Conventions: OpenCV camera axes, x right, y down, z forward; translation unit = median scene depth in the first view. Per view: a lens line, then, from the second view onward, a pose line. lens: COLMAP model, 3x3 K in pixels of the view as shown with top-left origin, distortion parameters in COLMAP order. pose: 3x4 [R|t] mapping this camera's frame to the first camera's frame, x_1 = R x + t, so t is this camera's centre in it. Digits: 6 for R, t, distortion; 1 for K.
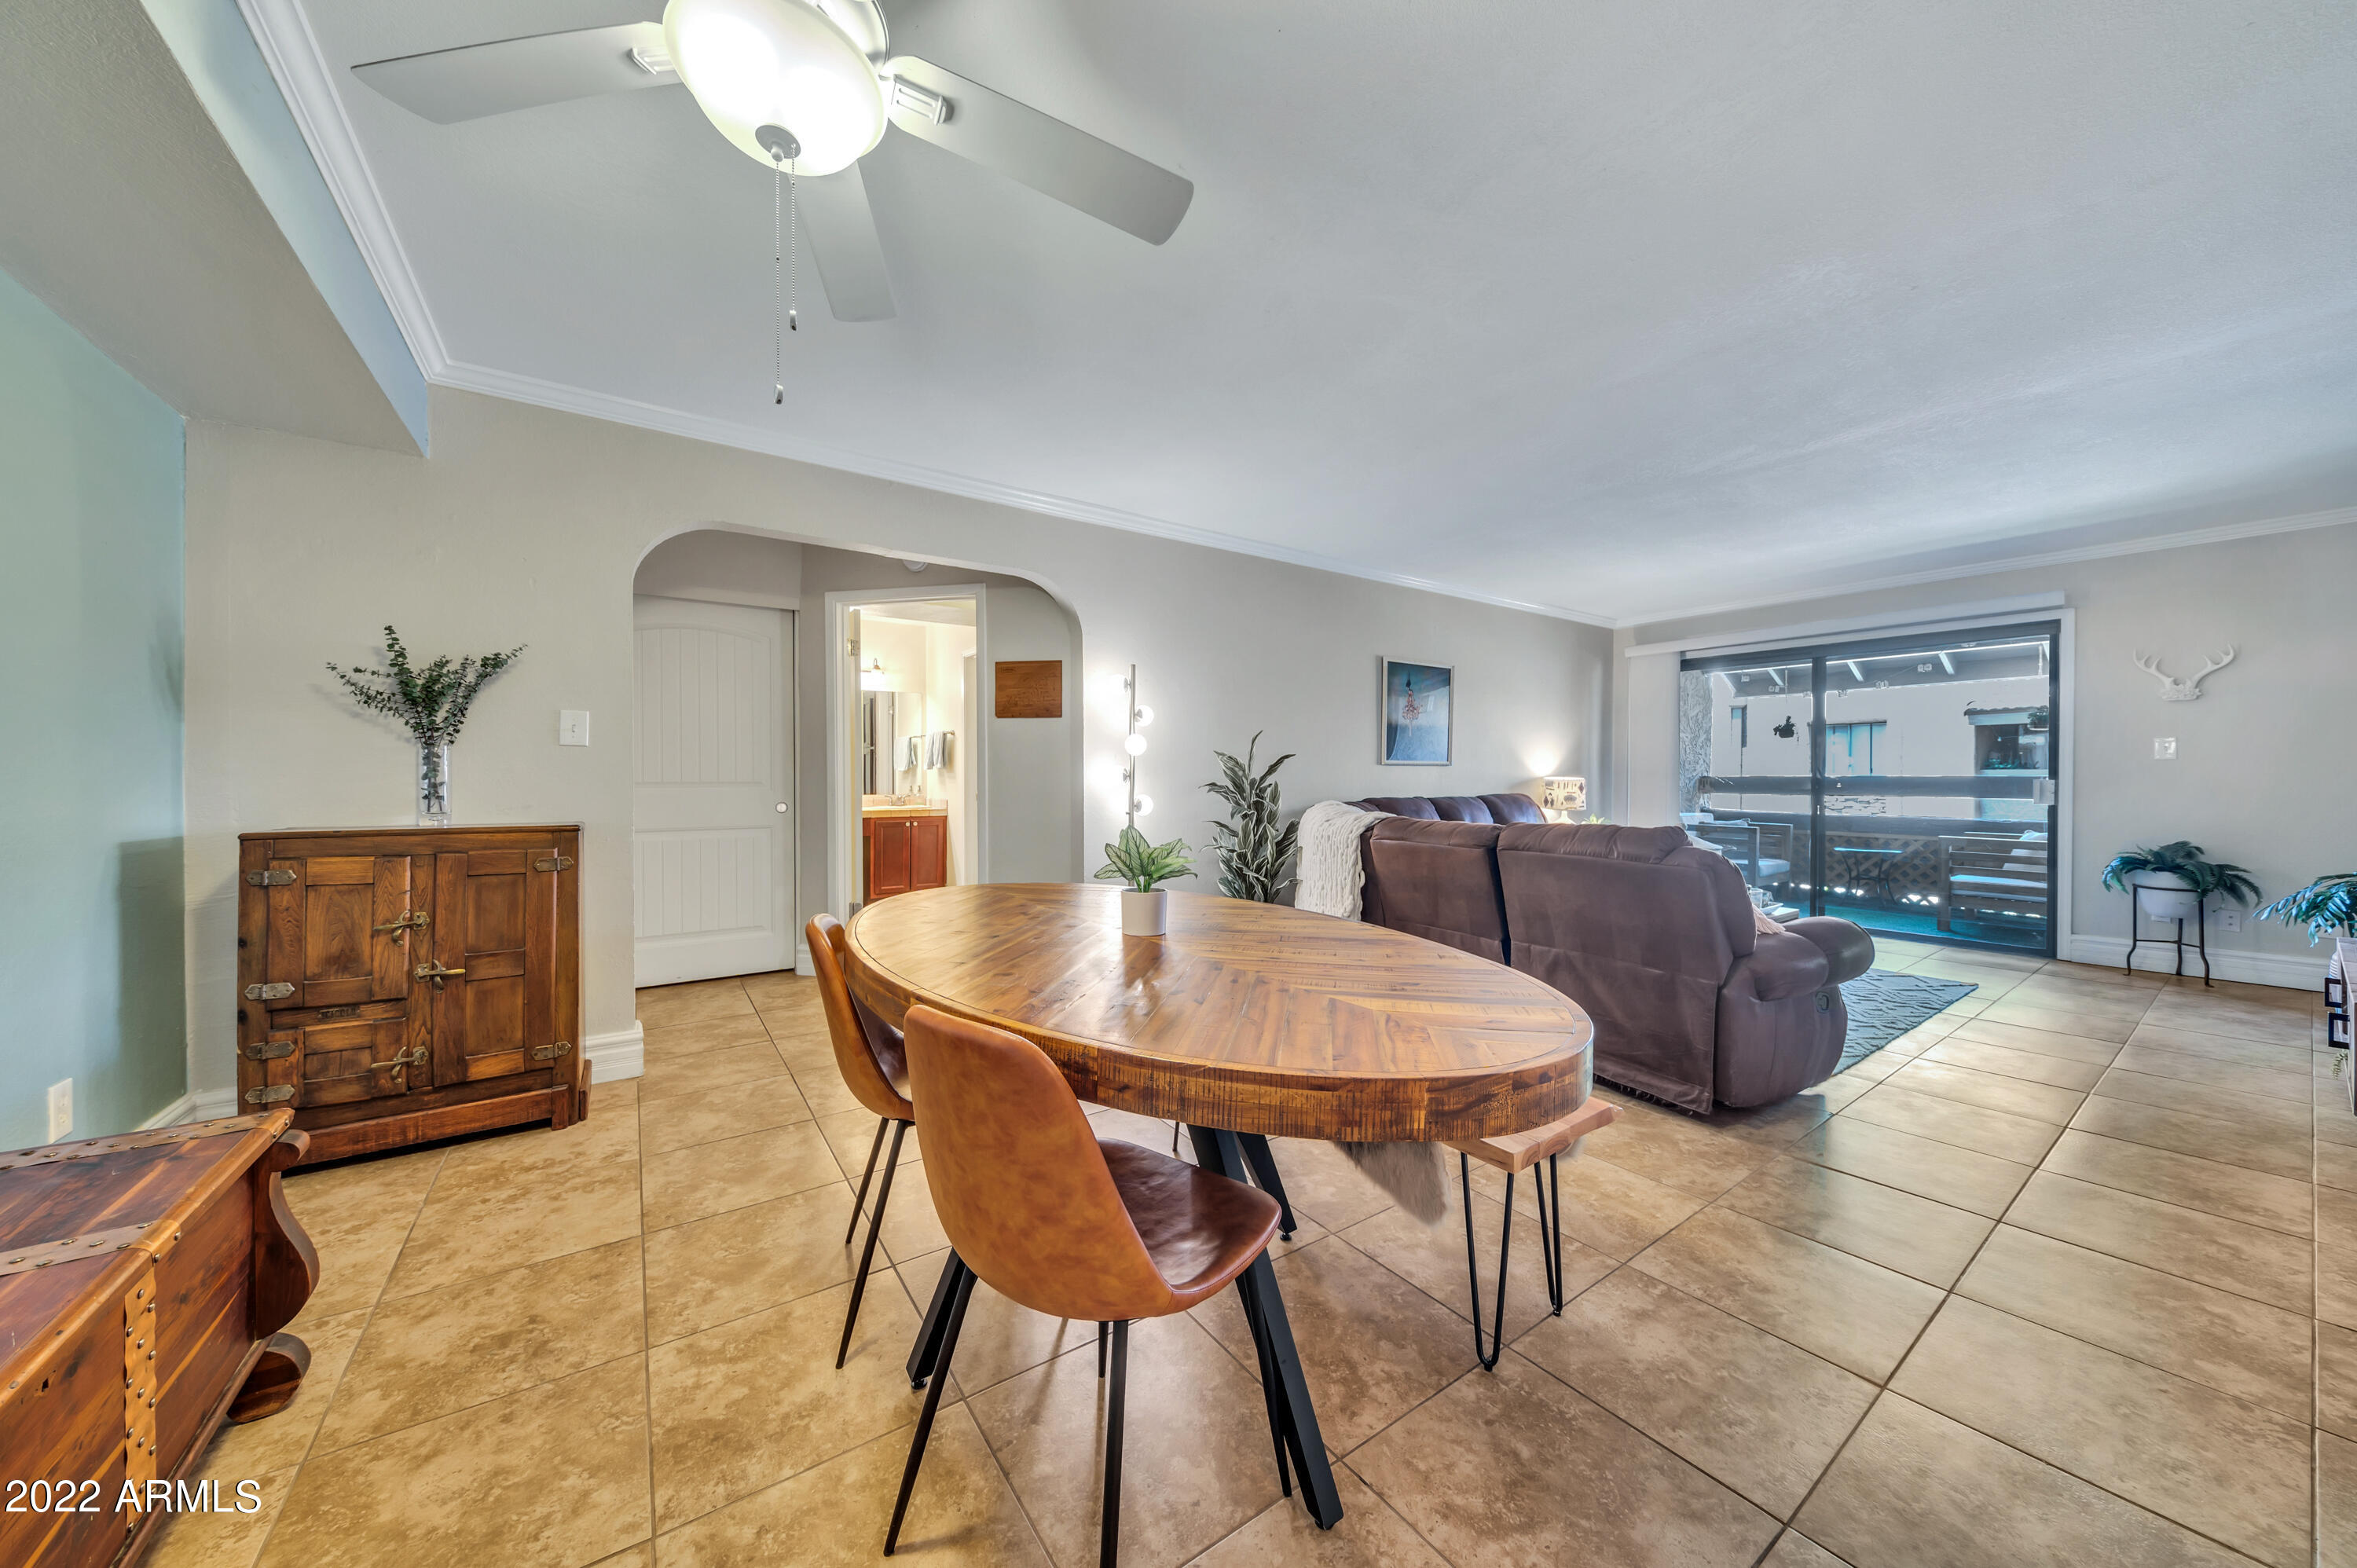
lens RADIAL K [[786.0, 0, 1182.2], [0, 786.0, 786.4], [0, 0, 1]] dist [0.001861, -0.002271]
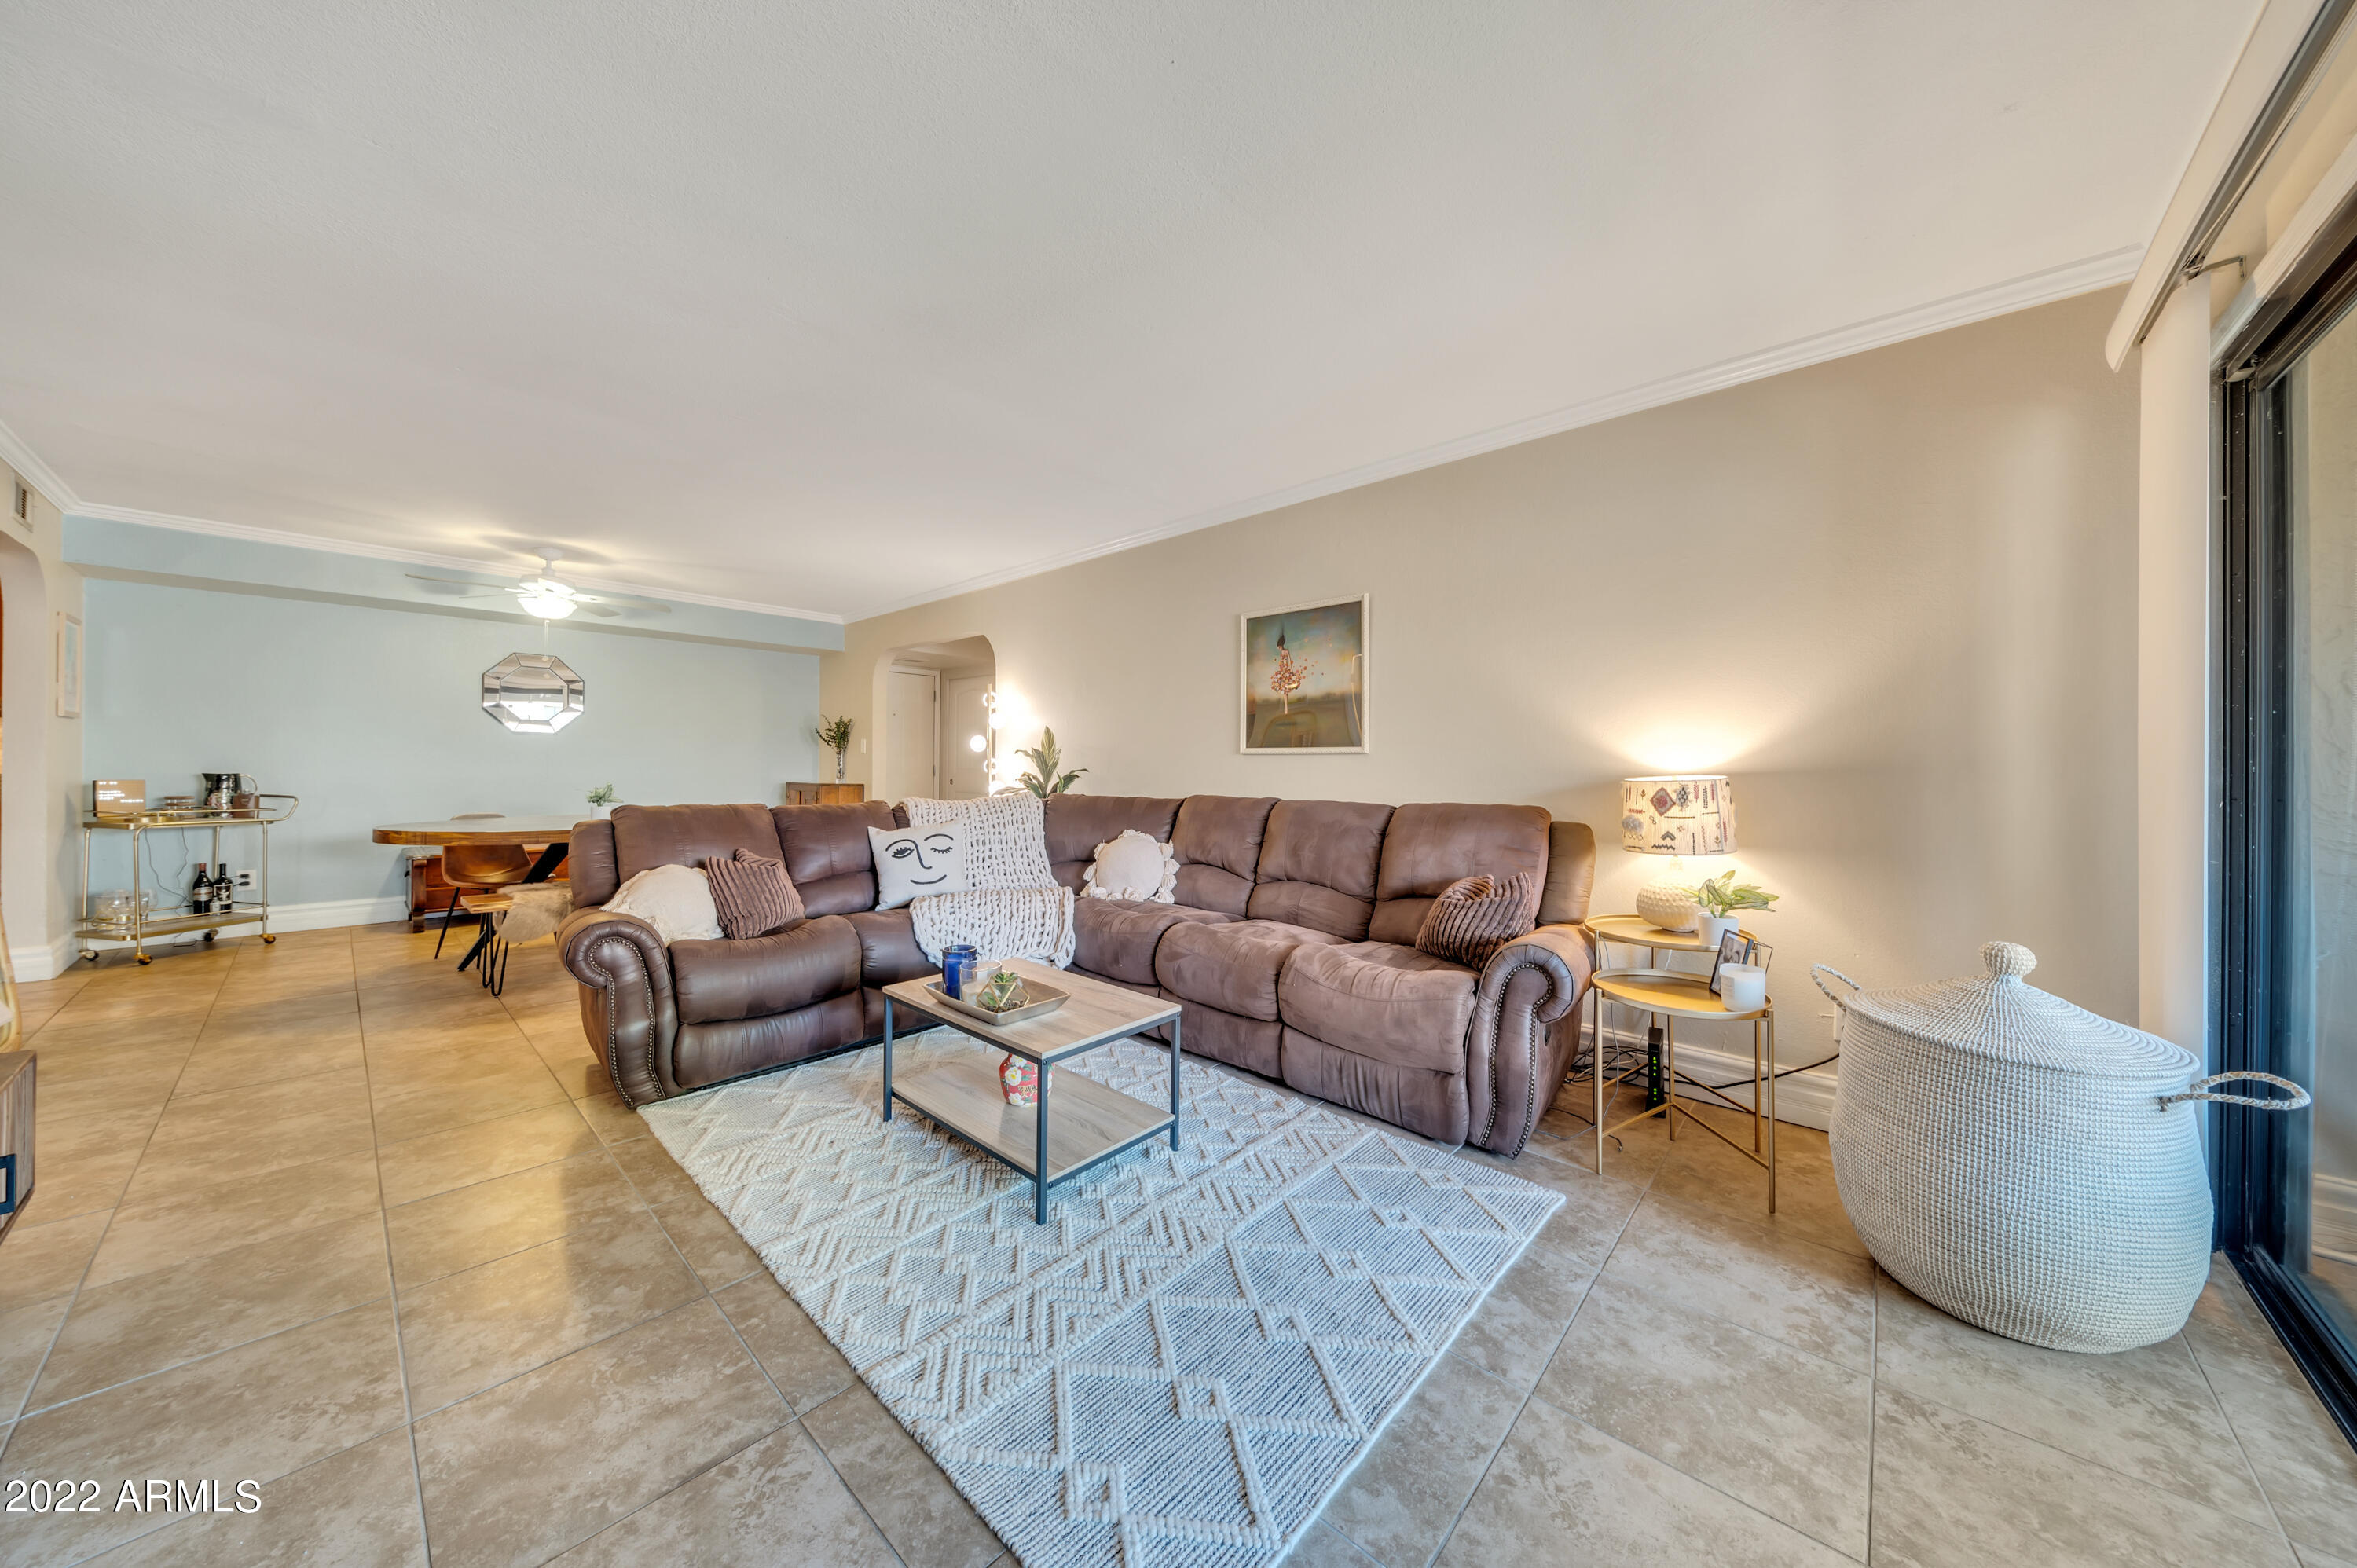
lens RADIAL K [[786.0, 0, 1175.3], [0, 786.0, 765.4], [0, 0, 1]] dist [0.001861, -0.002271]
pose [[0.218023, -0.000020, -0.975944, 1.227761], [-0.018212, 0.999826, -0.004089, -0.014609], [0.975774, 0.018665, 0.217985, 0.945107]]
